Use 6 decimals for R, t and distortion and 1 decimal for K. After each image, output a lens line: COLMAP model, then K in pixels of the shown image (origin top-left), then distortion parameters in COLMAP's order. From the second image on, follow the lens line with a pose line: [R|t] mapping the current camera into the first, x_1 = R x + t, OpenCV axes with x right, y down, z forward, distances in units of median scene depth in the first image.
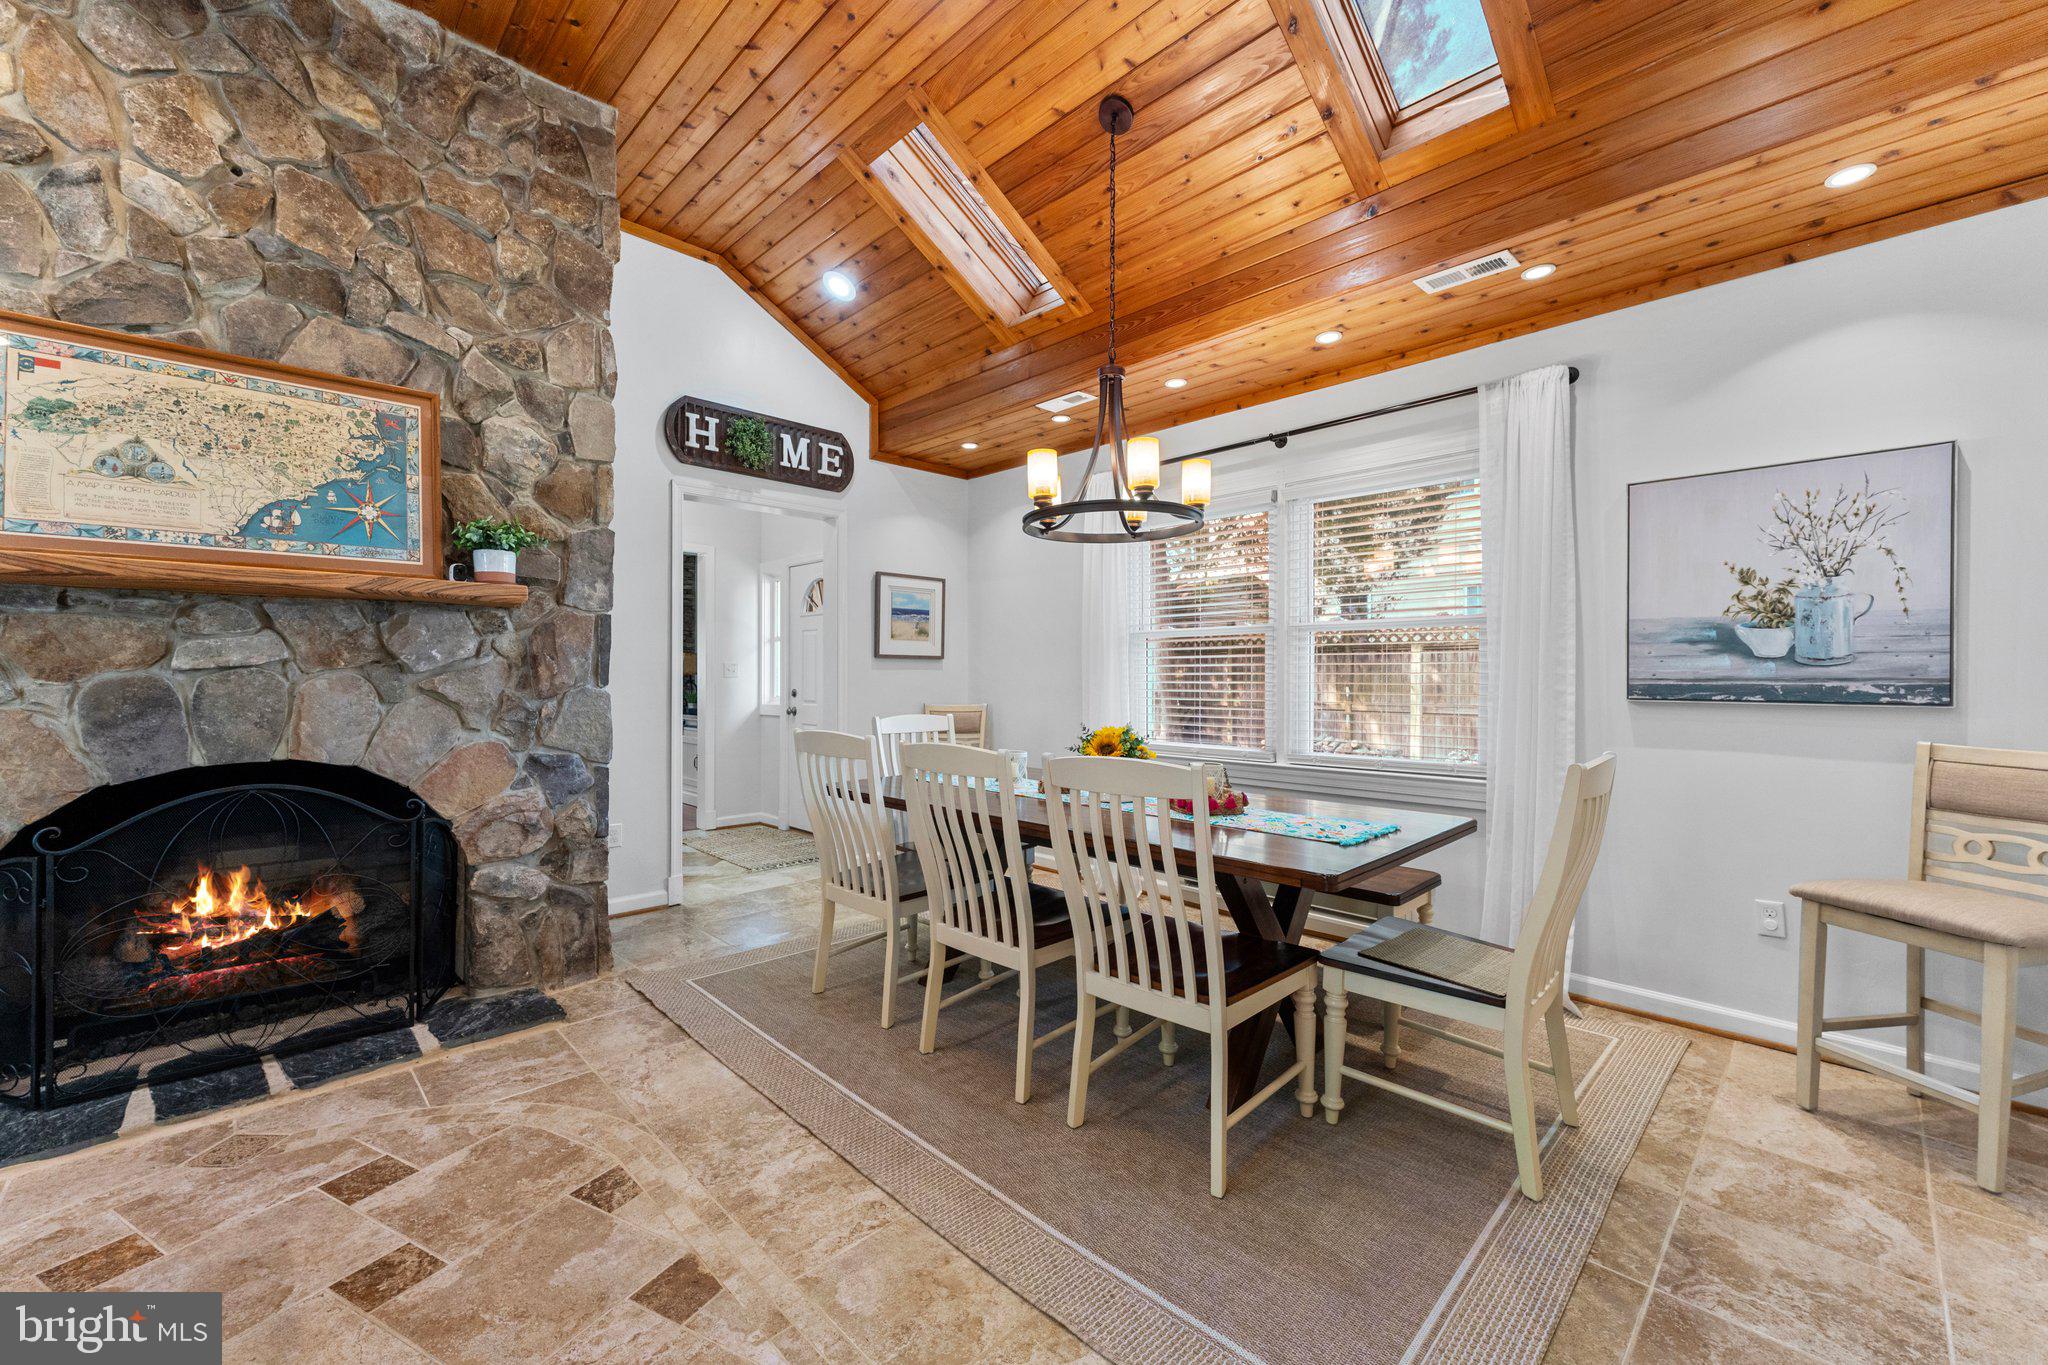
lens RADIAL K [[818.4, 0, 1019.8], [0, 818.4, 676.4], [0, 0, 1]] dist [0.000797, 0.000165]
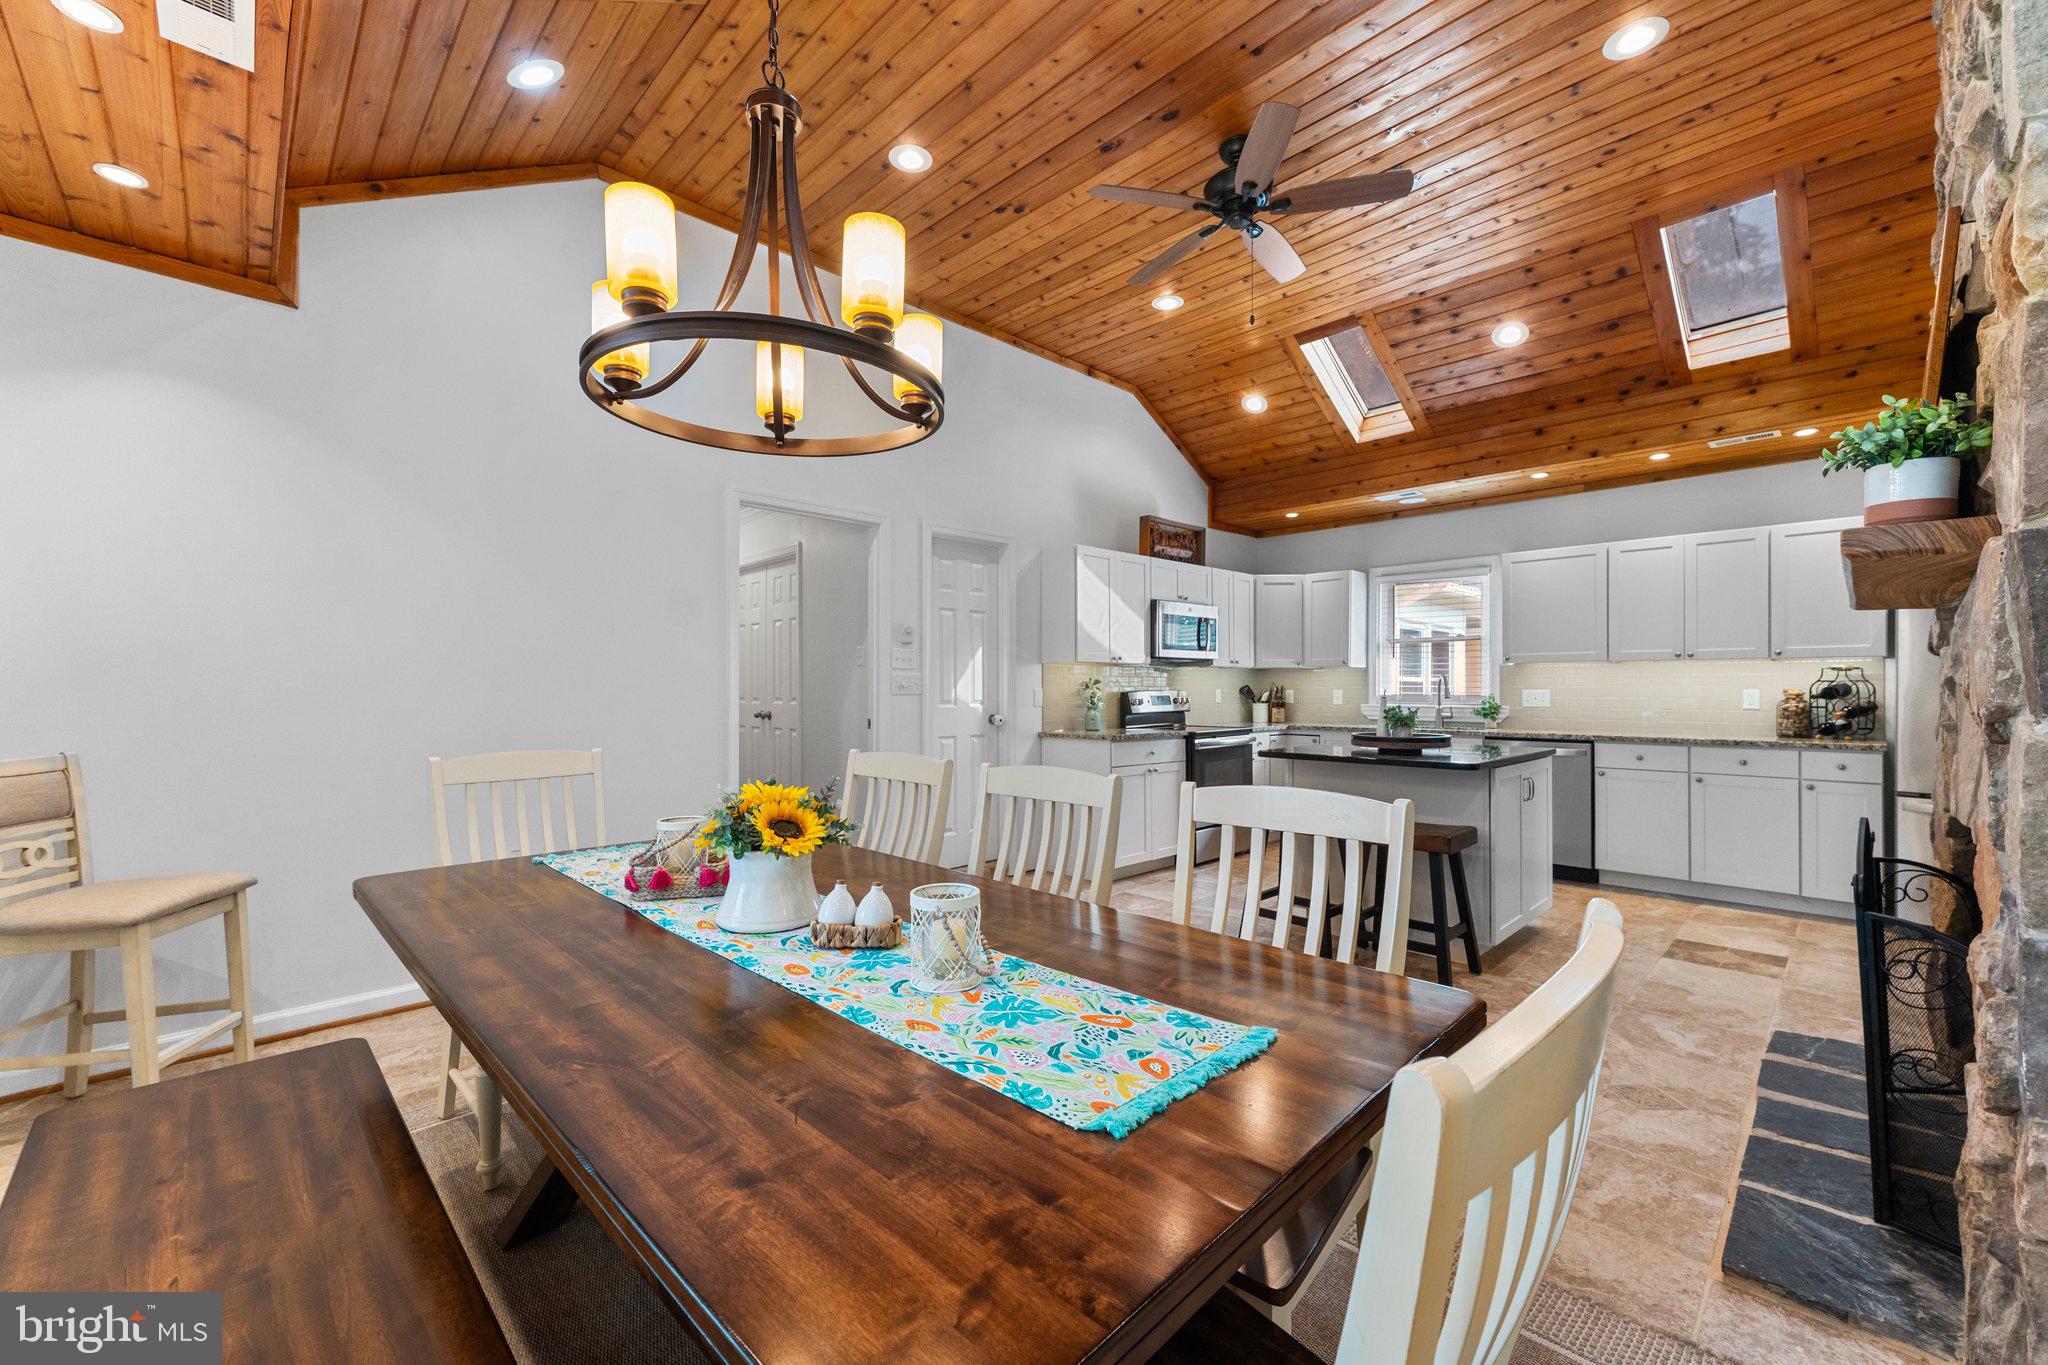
lens RADIAL K [[812.8, 0, 1016.0], [0, 812.8, 687.6], [0, 0, 1]] dist [-0.000101, -0.000013]
pose [[-0.999985, -0.001593, 0.005231, -0.049201], [-0.001587, 0.999998, 0.001152, -0.003448], [-0.005232, 0.001144, -0.999986, 1.648676]]
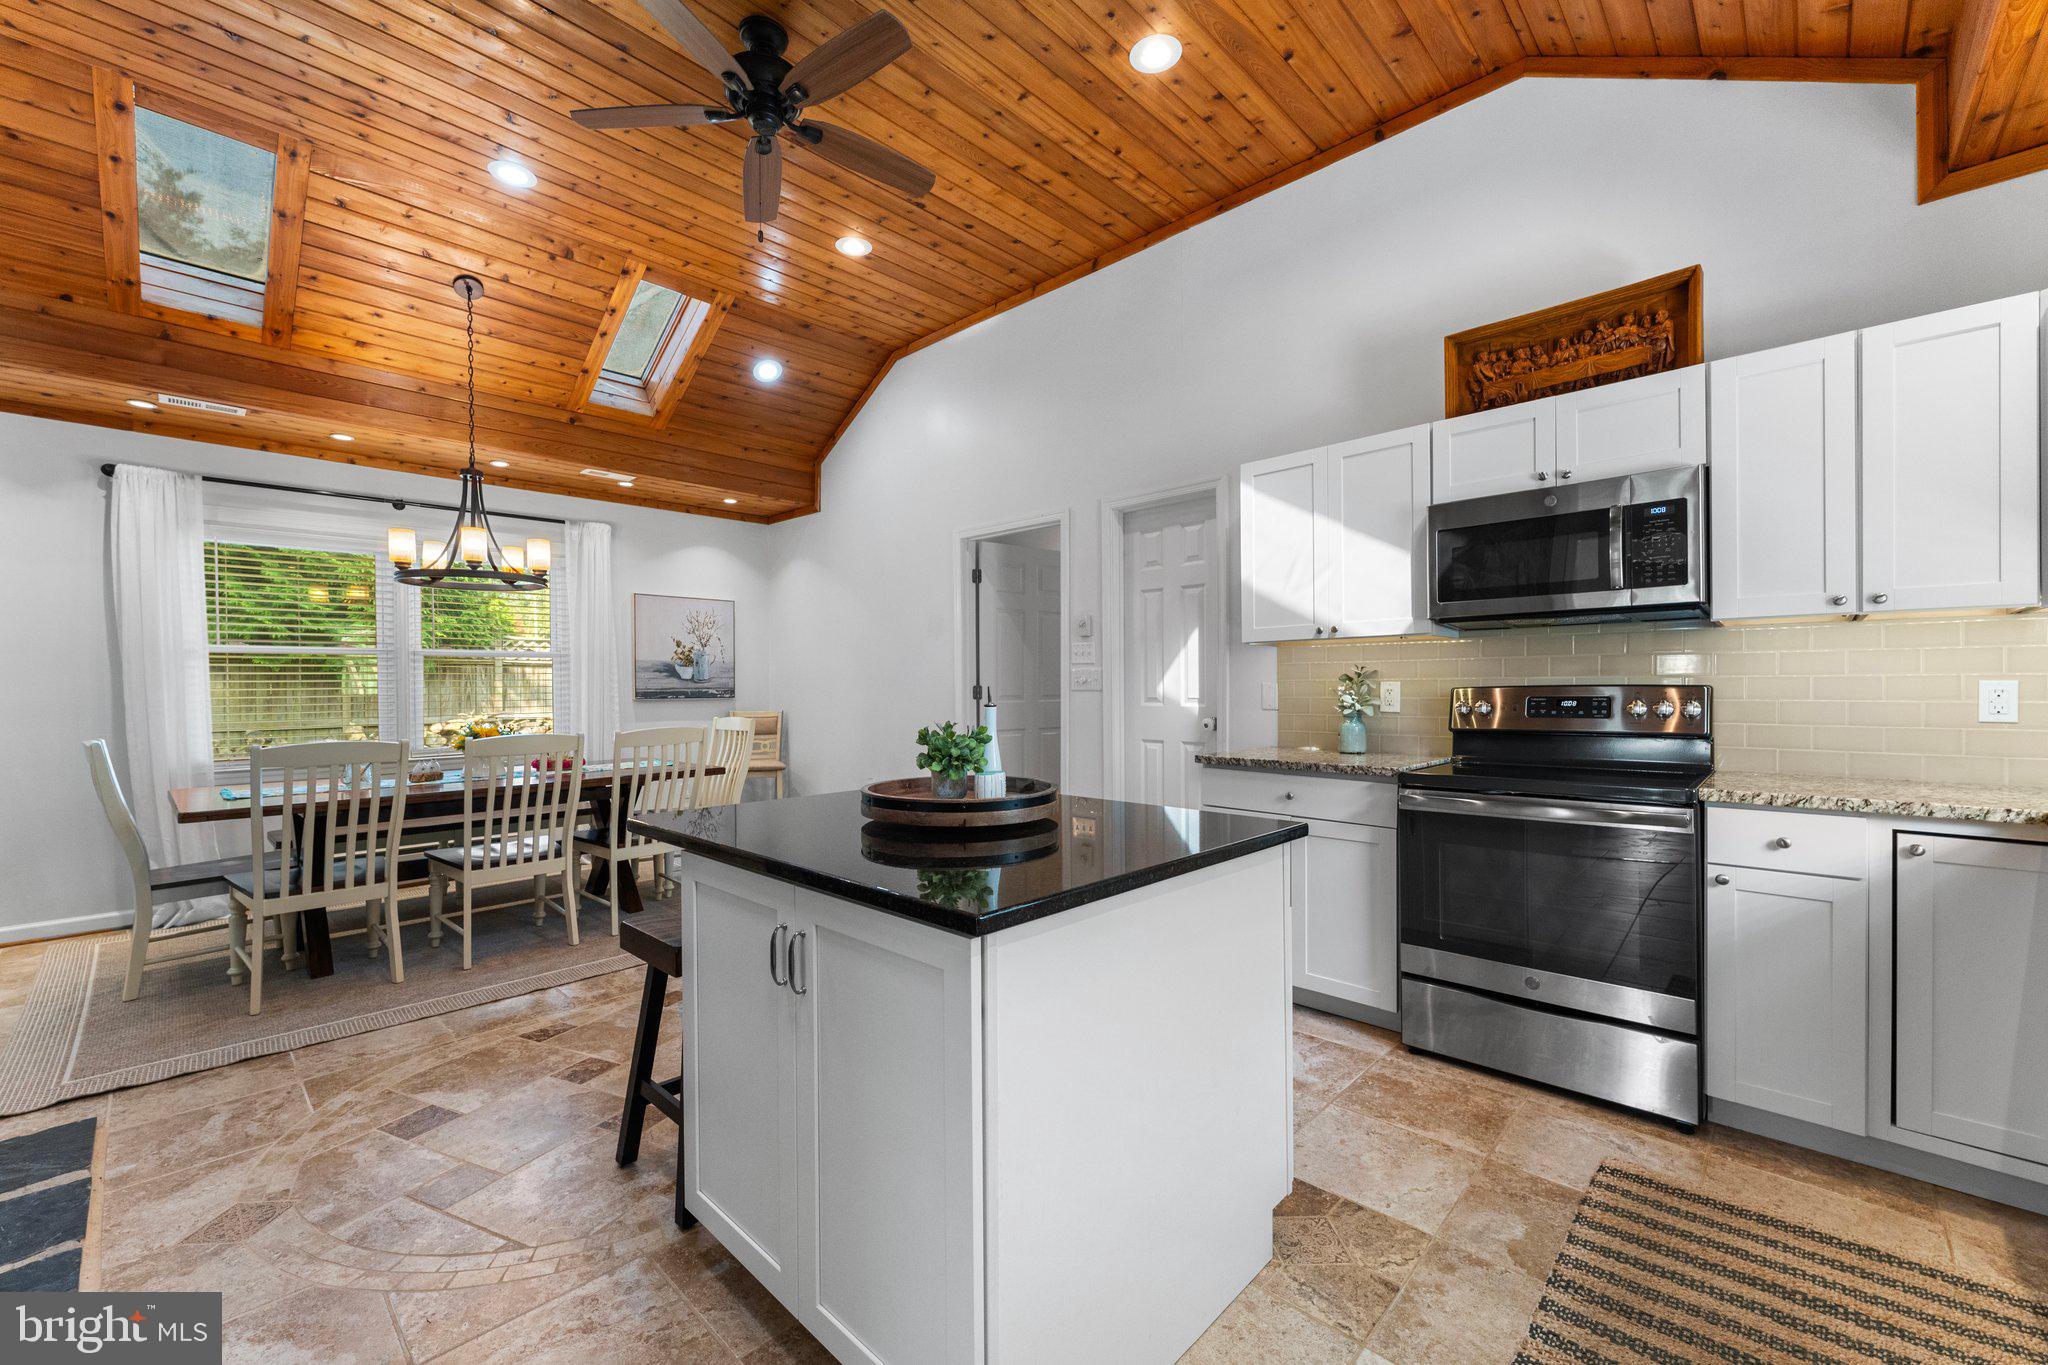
lens RADIAL K [[821.1, 0, 1019.7], [0, 821.1, 687.1], [0, 0, 1]] dist [0.000647, 0.000002]
pose [[-0.039175, -0.004472, 0.999222, -1.437443], [0.009301, 0.999945, 0.004839, -0.002641], [-0.999189, 0.009484, -0.039131, 0.134659]]
